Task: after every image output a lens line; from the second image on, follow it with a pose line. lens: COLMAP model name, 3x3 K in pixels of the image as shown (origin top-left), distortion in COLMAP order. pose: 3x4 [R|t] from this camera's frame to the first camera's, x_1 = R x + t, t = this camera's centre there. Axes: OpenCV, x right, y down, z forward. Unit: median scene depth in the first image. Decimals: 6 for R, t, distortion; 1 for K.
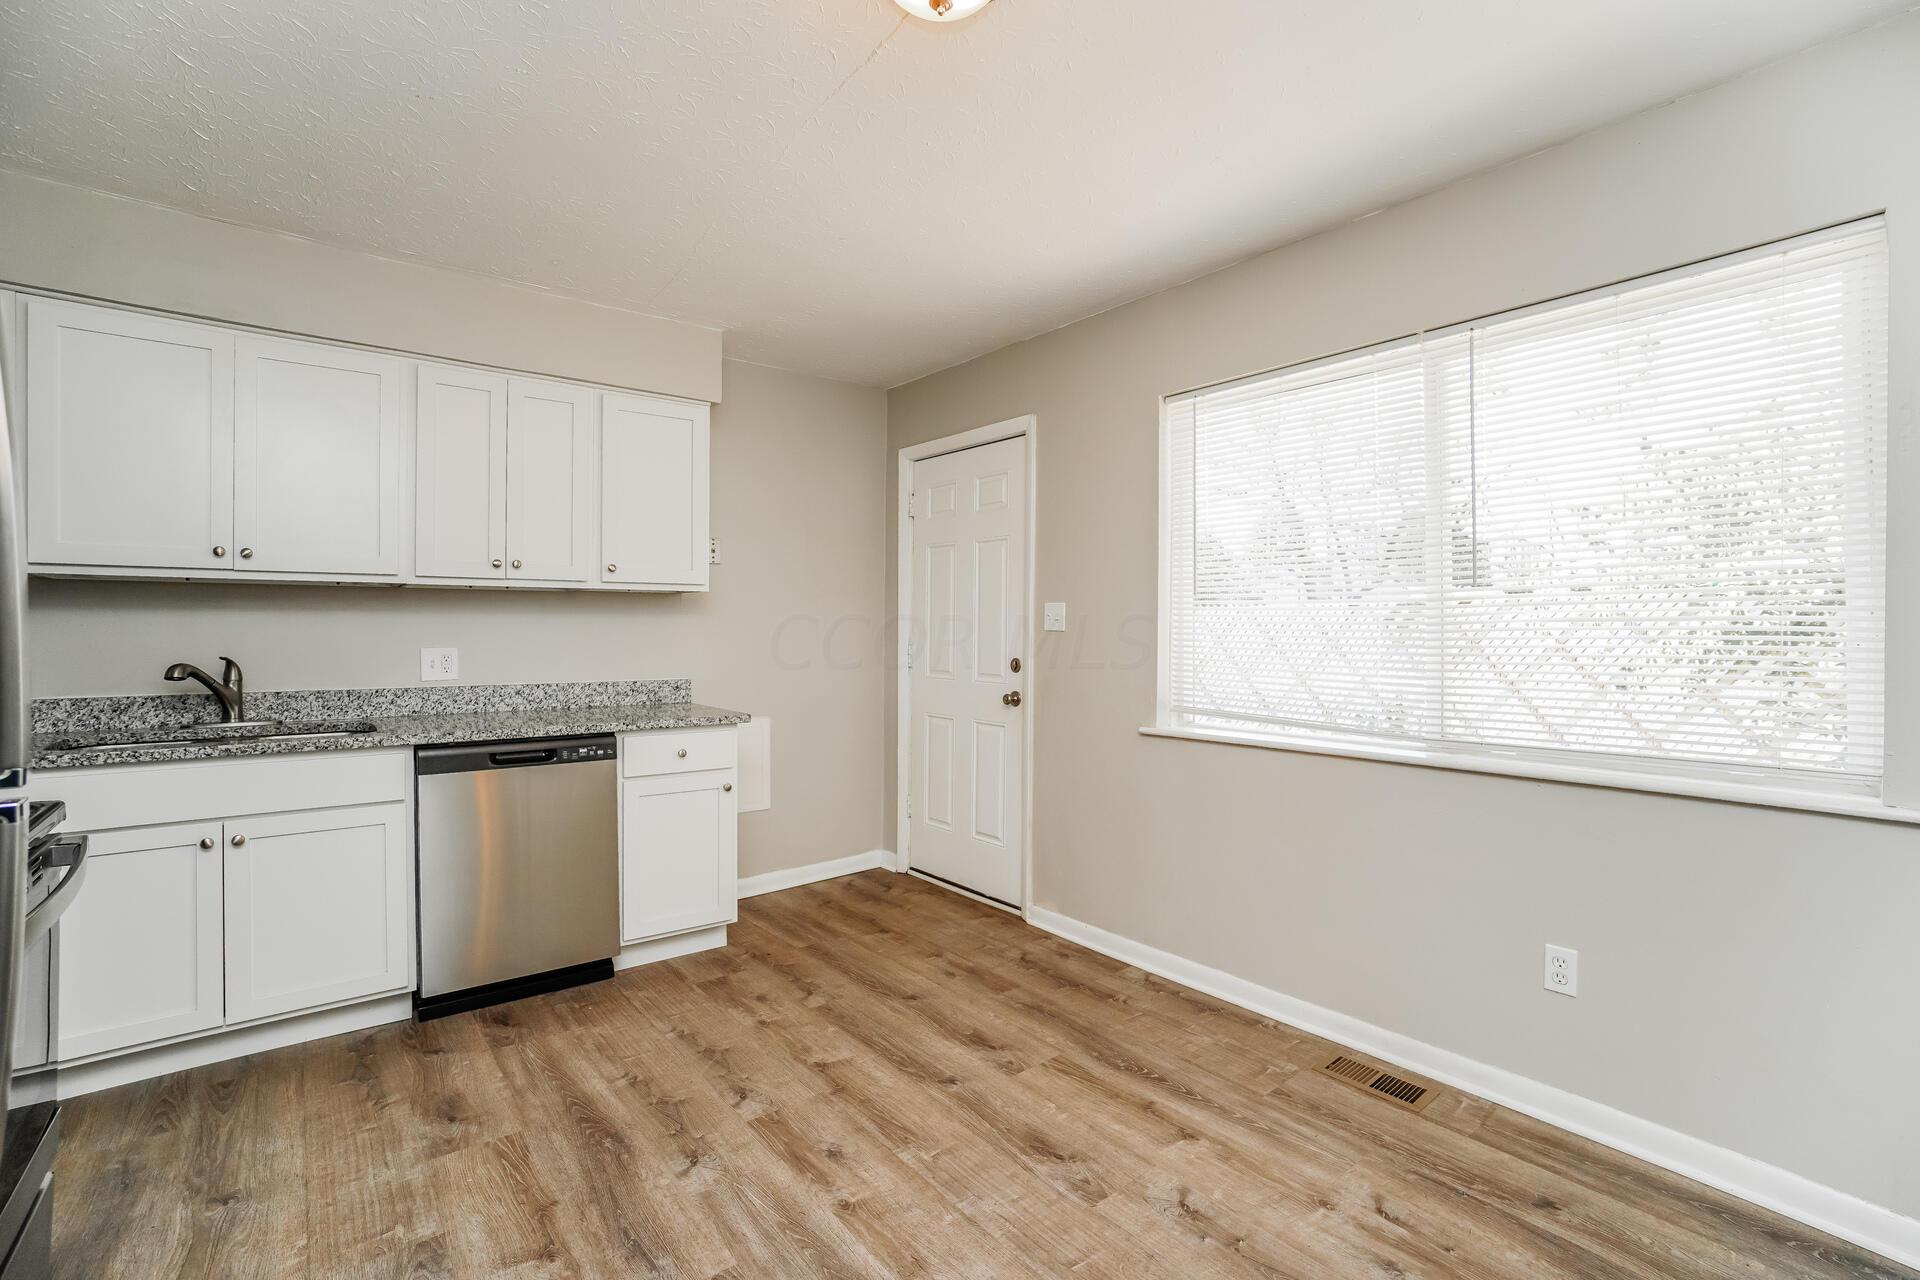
lens RADIAL K [[836.7, 0, 937.6], [0, 836.7, 617.7], [0, 0, 1]] dist [-0.061012, 0.023295]
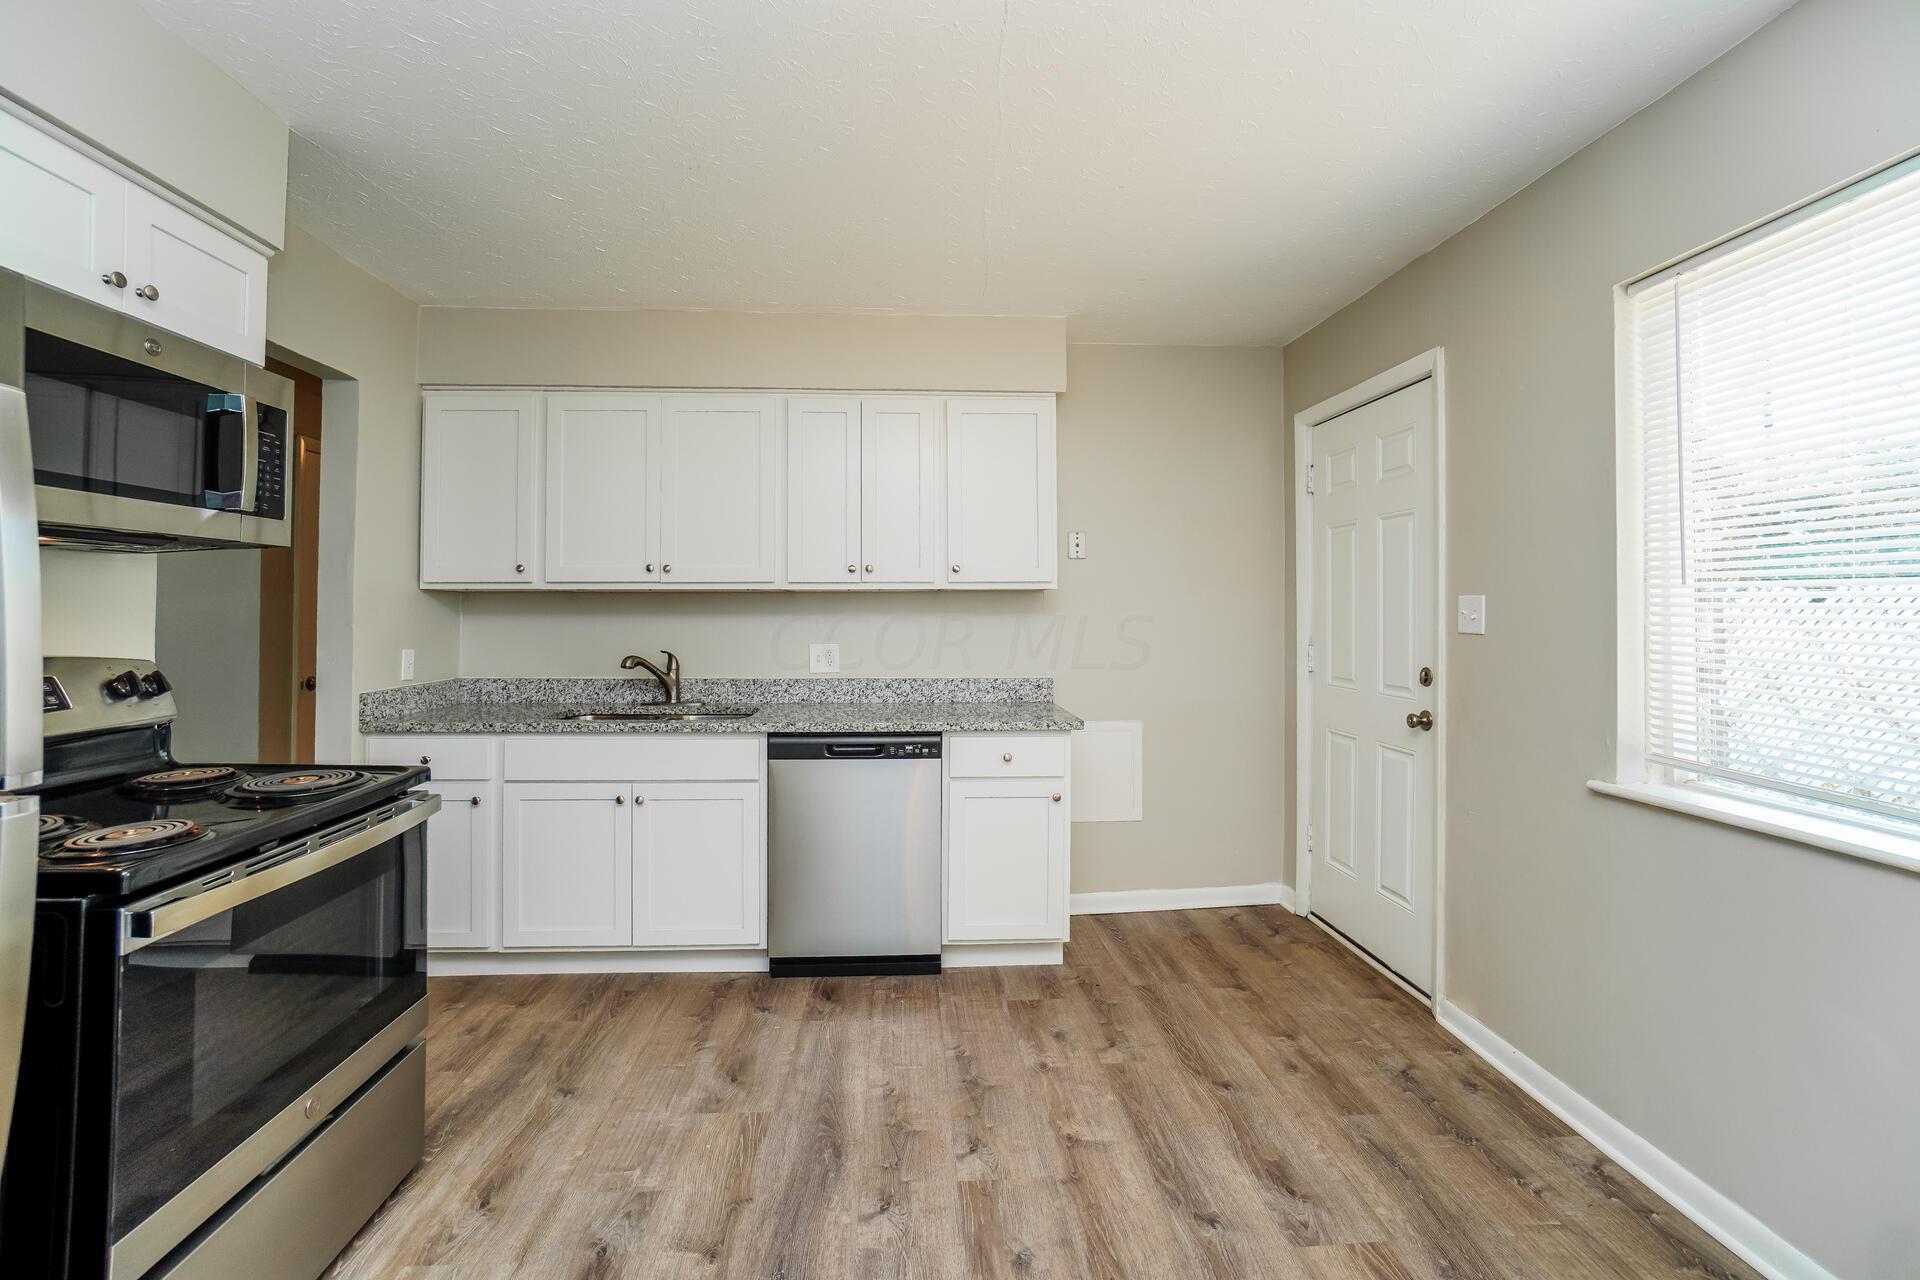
lens RADIAL K [[823.4, 0, 953.6], [0, 823.4, 589.4], [0, 0, 1]] dist [-0.054182, 0.022657]
pose [[0.826228, -0.018142, -0.563044, 0.204758], [0.009853, 0.999794, -0.017757, -0.018971], [0.563250, 0.009123, 0.826236, 0.186453]]
